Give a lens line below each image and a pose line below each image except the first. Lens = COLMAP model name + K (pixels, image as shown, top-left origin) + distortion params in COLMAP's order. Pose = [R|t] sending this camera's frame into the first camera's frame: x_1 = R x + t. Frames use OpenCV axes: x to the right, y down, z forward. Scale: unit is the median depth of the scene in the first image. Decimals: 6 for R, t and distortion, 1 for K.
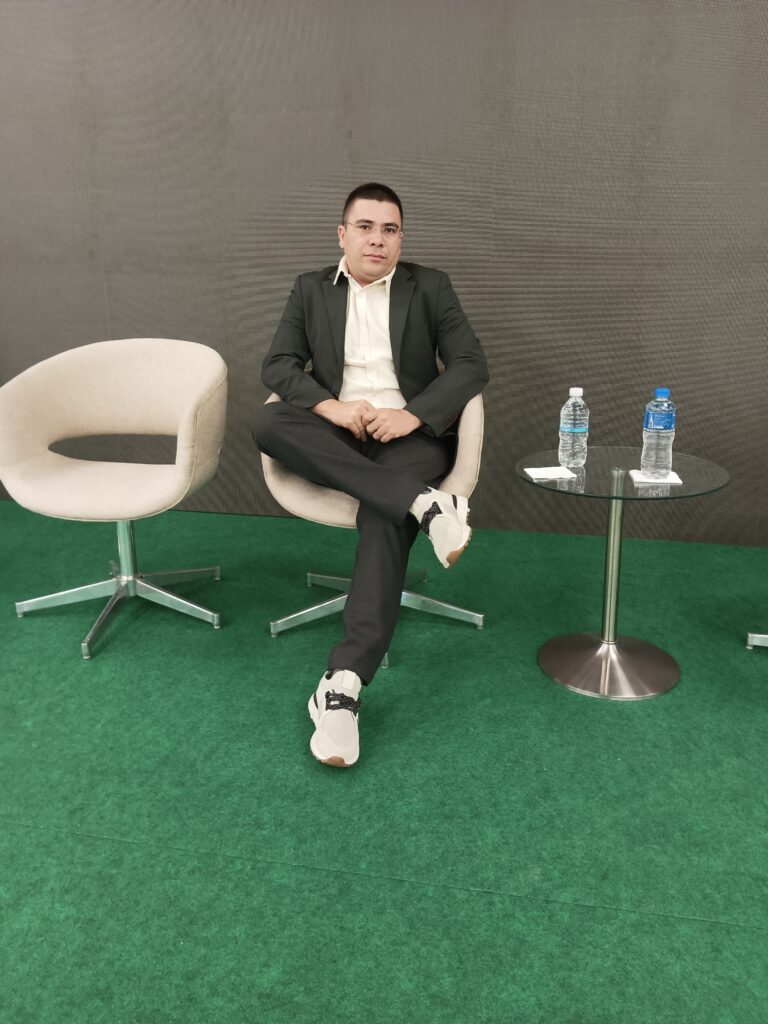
lens RADIAL K [[828.2, 0, 384.0], [0, 828.2, 512.0], [0, 0, 1]] dist [0.116992, -0.190277]
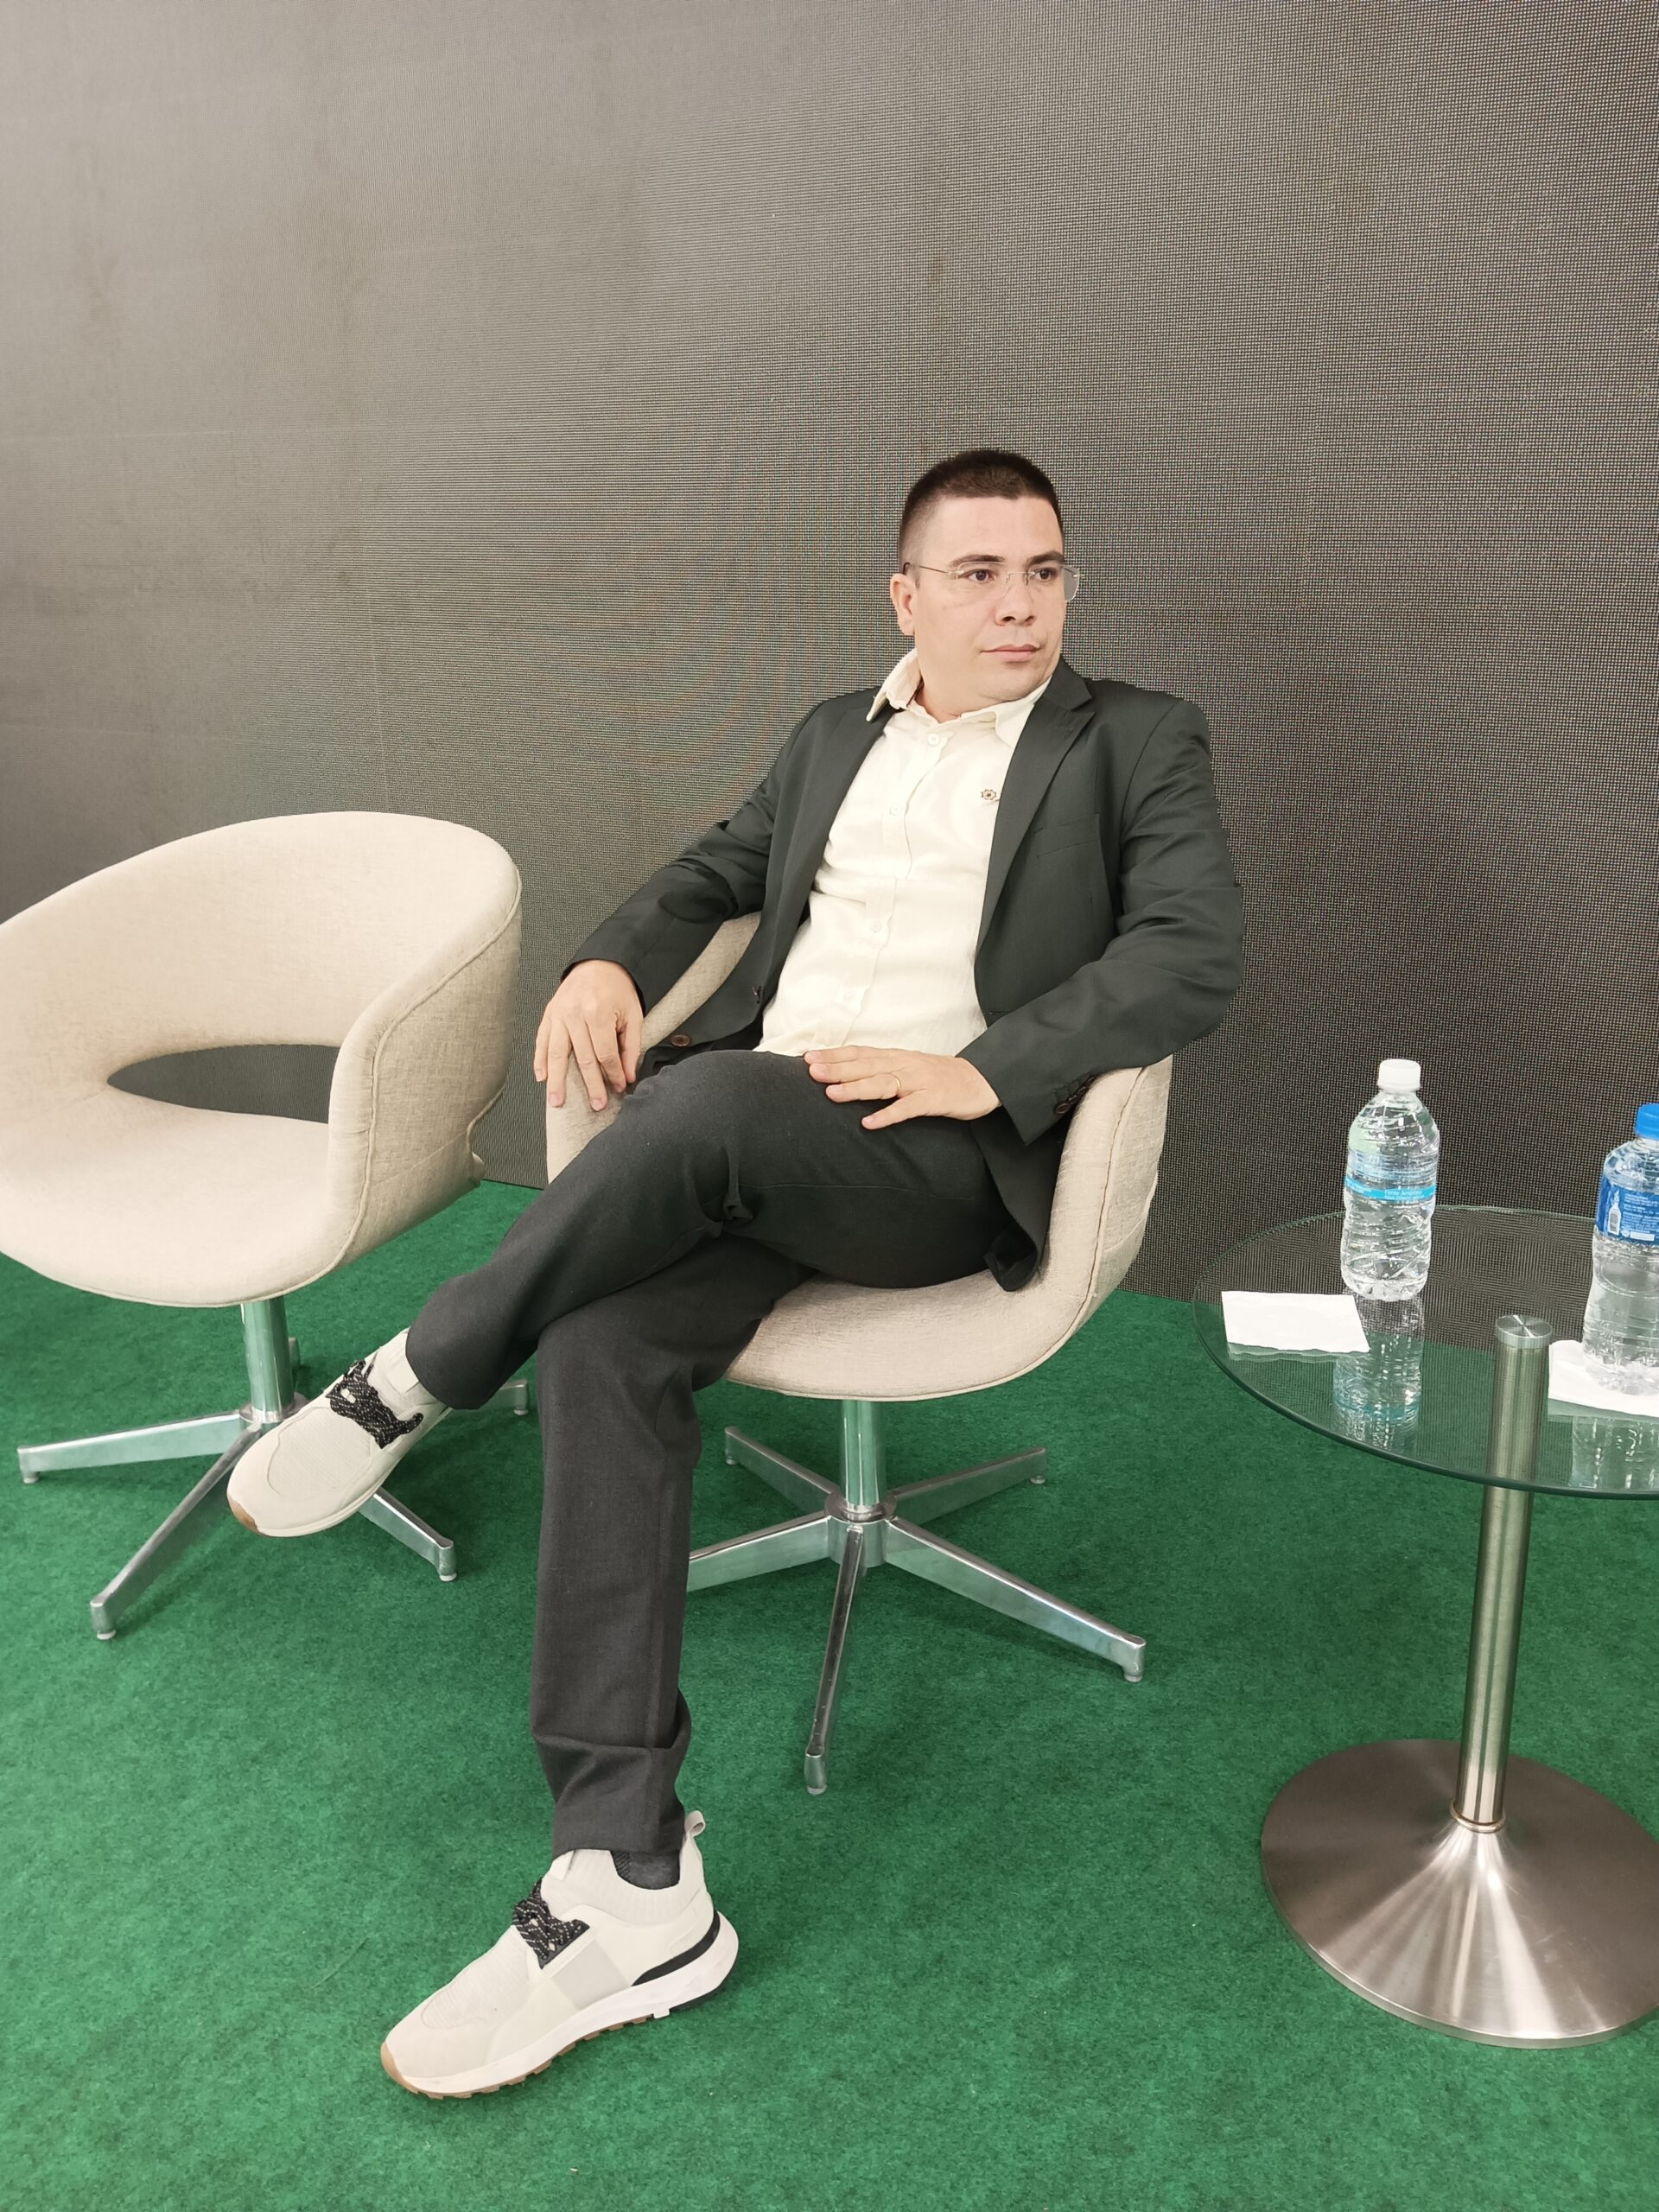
lens RADIAL K [[1789.0, 0, 829.5], [0, 1789.0, 1106.0], [0, 0, 1]] dist [0.116992, -0.190277]
pose [[0.970774, 0.068928, -0.229883, 0.169369], [-0.062818, 0.997452, 0.033801, -0.135159], [0.231627, -0.018373, 0.972631, 0.257361]]
